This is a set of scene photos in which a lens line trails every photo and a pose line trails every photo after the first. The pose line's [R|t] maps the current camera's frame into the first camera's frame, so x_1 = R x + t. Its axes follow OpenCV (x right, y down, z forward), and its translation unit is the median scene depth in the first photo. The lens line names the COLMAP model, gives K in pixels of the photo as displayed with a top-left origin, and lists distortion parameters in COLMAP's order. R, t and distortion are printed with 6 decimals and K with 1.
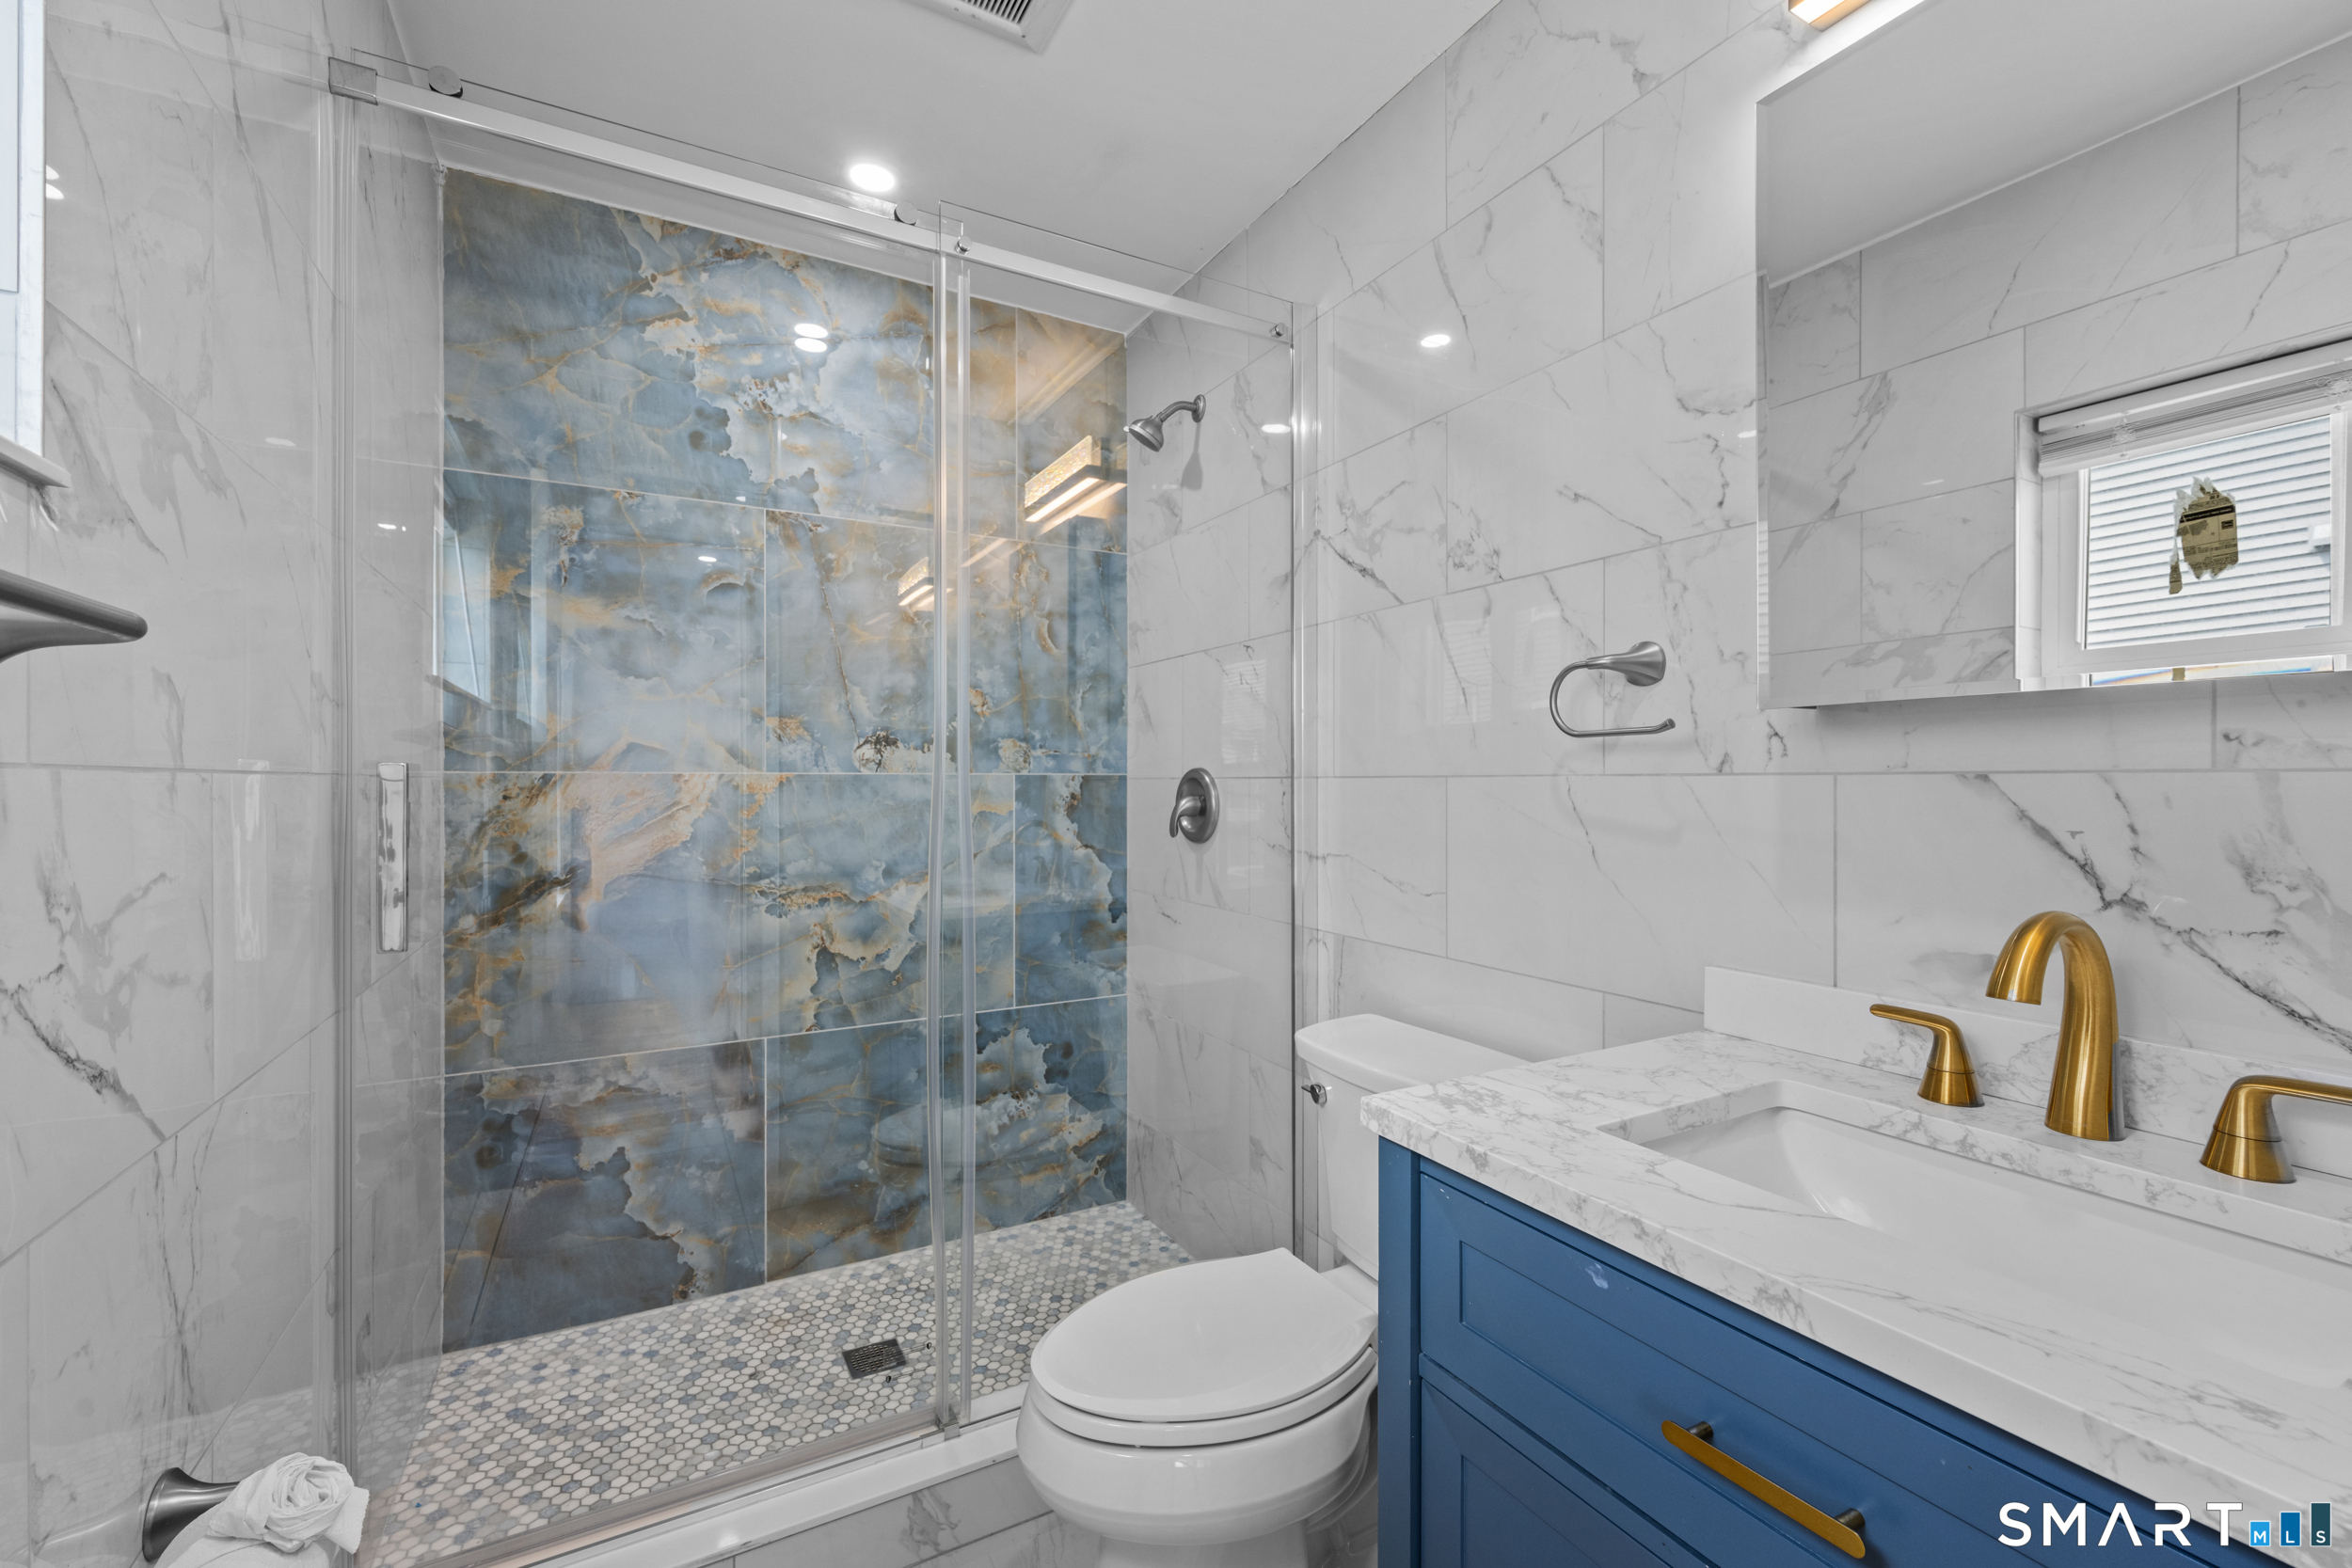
lens RADIAL K [[969.6, 0, 1176.0], [0, 969.6, 784.0], [0, 0, 1]] dist [-0.000729, -0.000235]
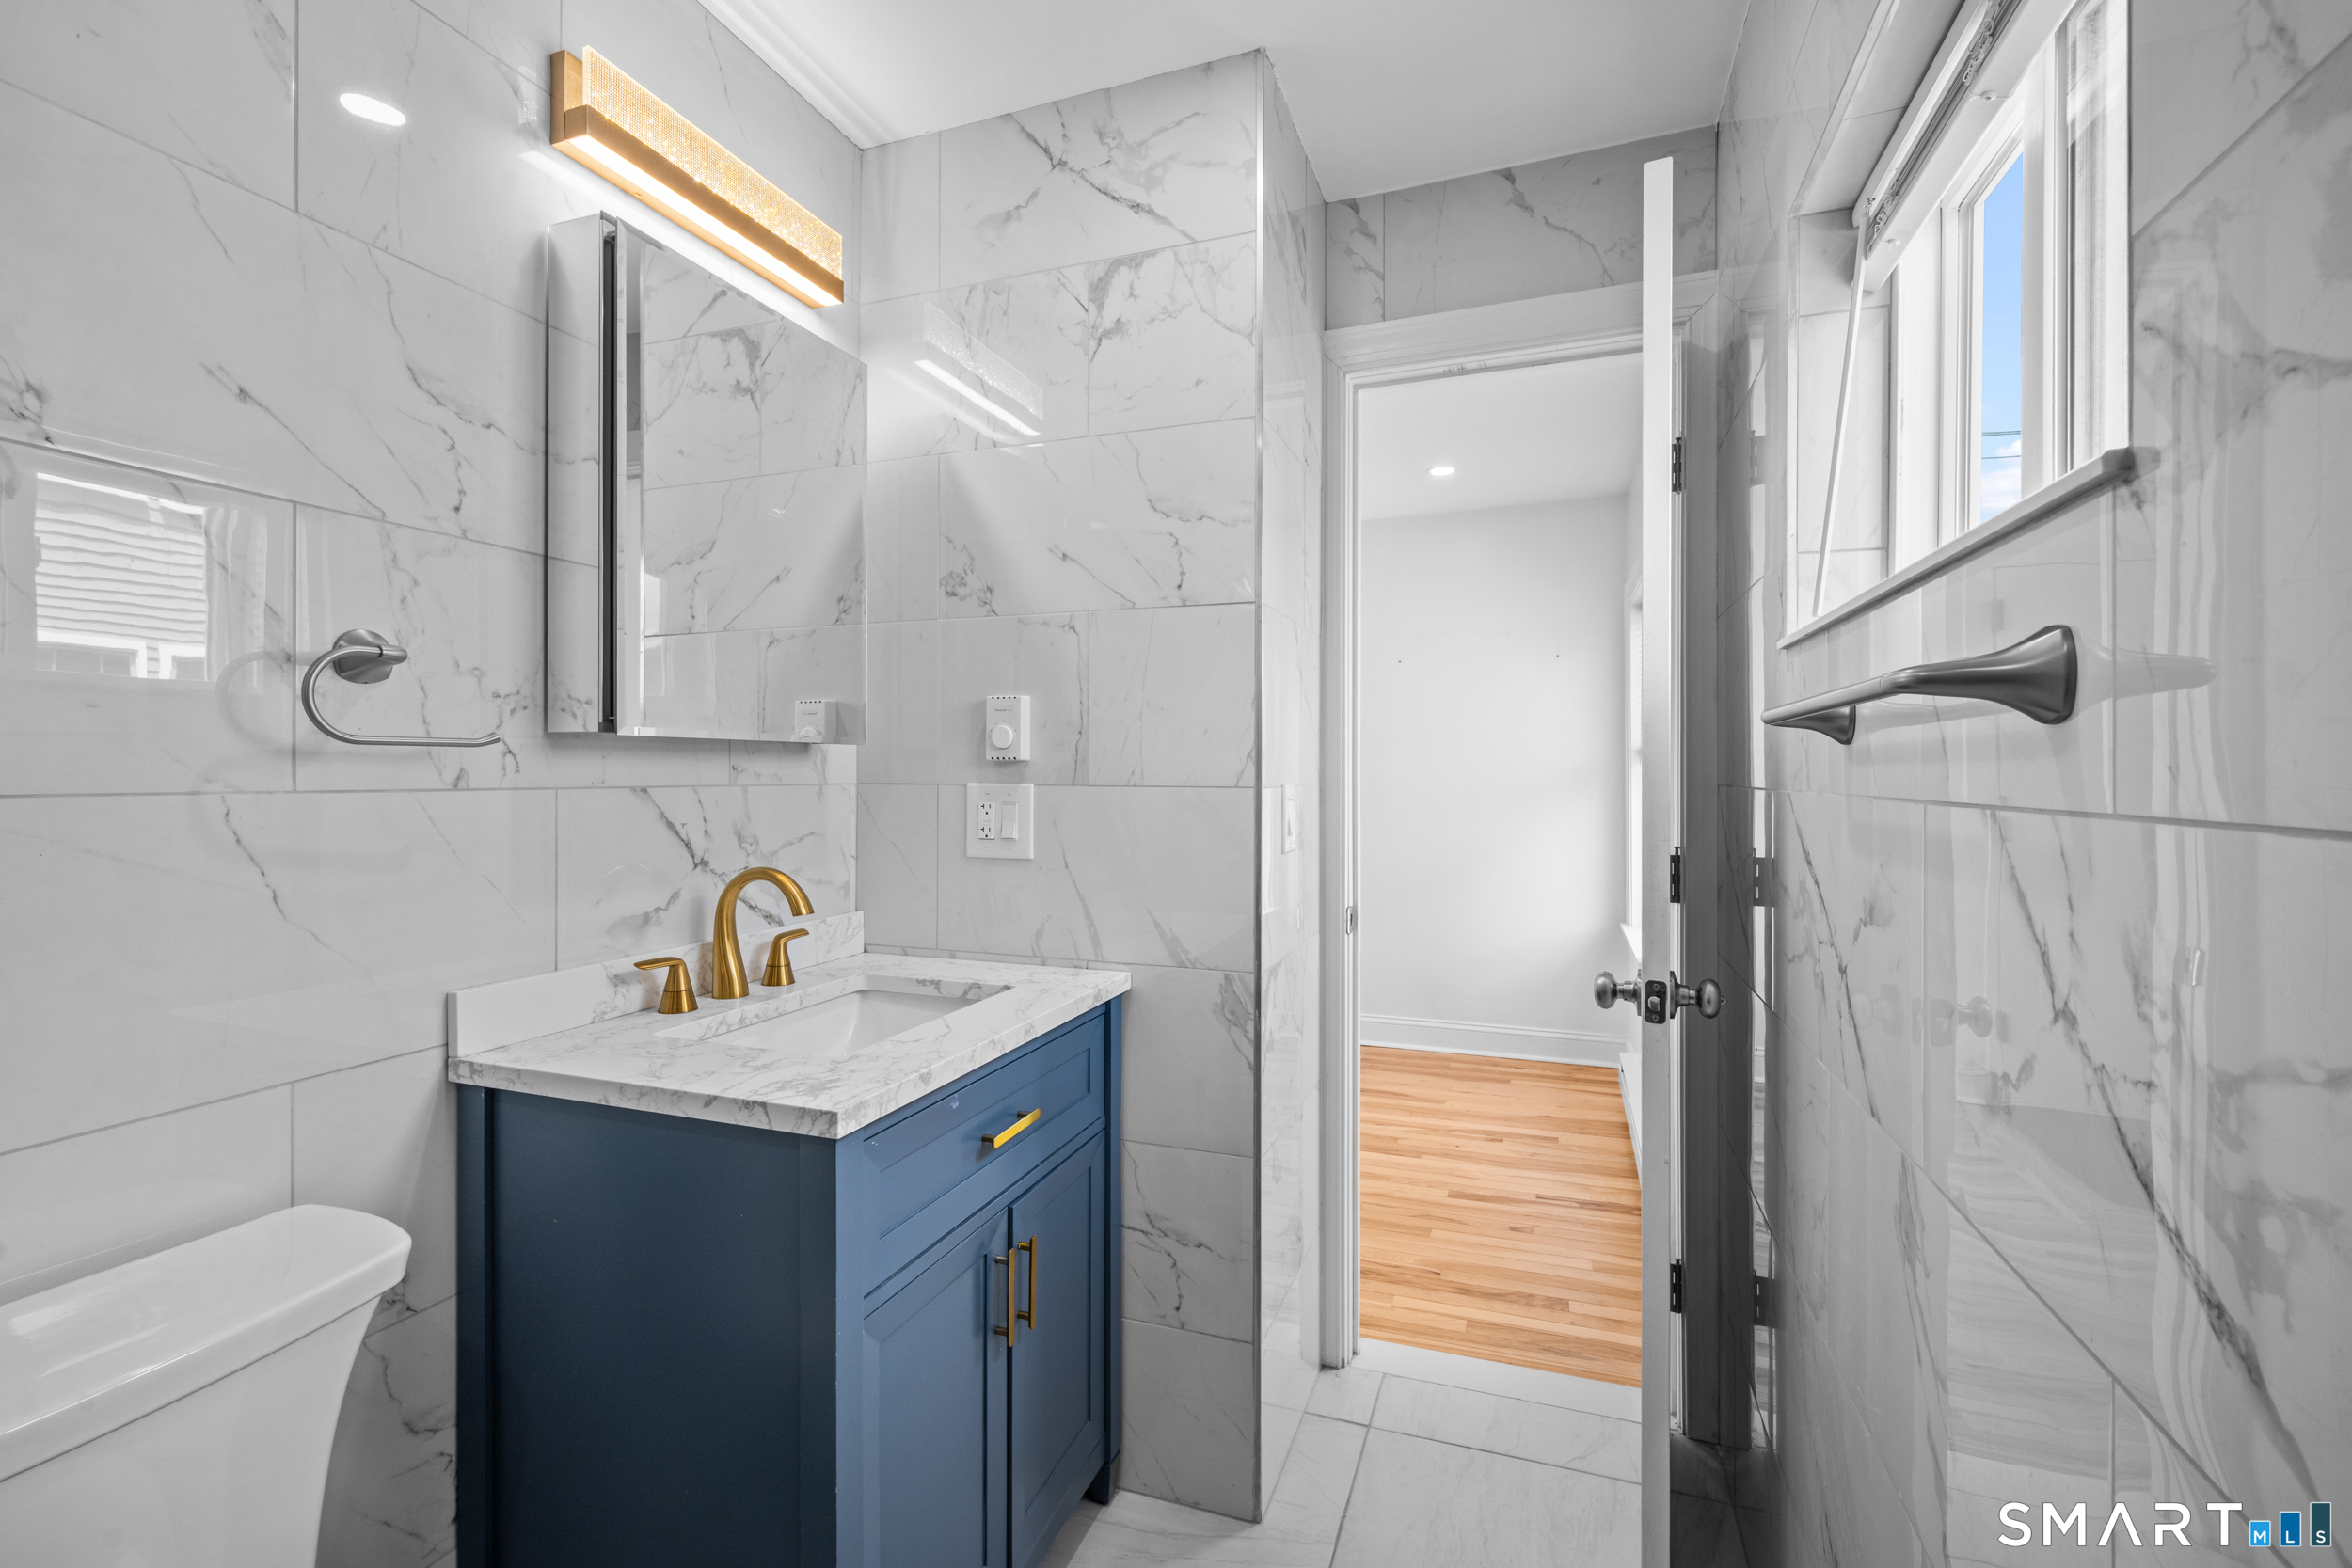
lens RADIAL K [[1023.9, 0, 1162.7], [0, 1023.9, 781.7], [0, 0, 1]] dist [0.000402, 0.000010]
pose [[-0.641420, -0.008673, 0.767141, -0.849023], [-0.001161, 0.999946, 0.010334, -0.037393], [-0.767189, 0.005738, -0.641395, 1.412528]]
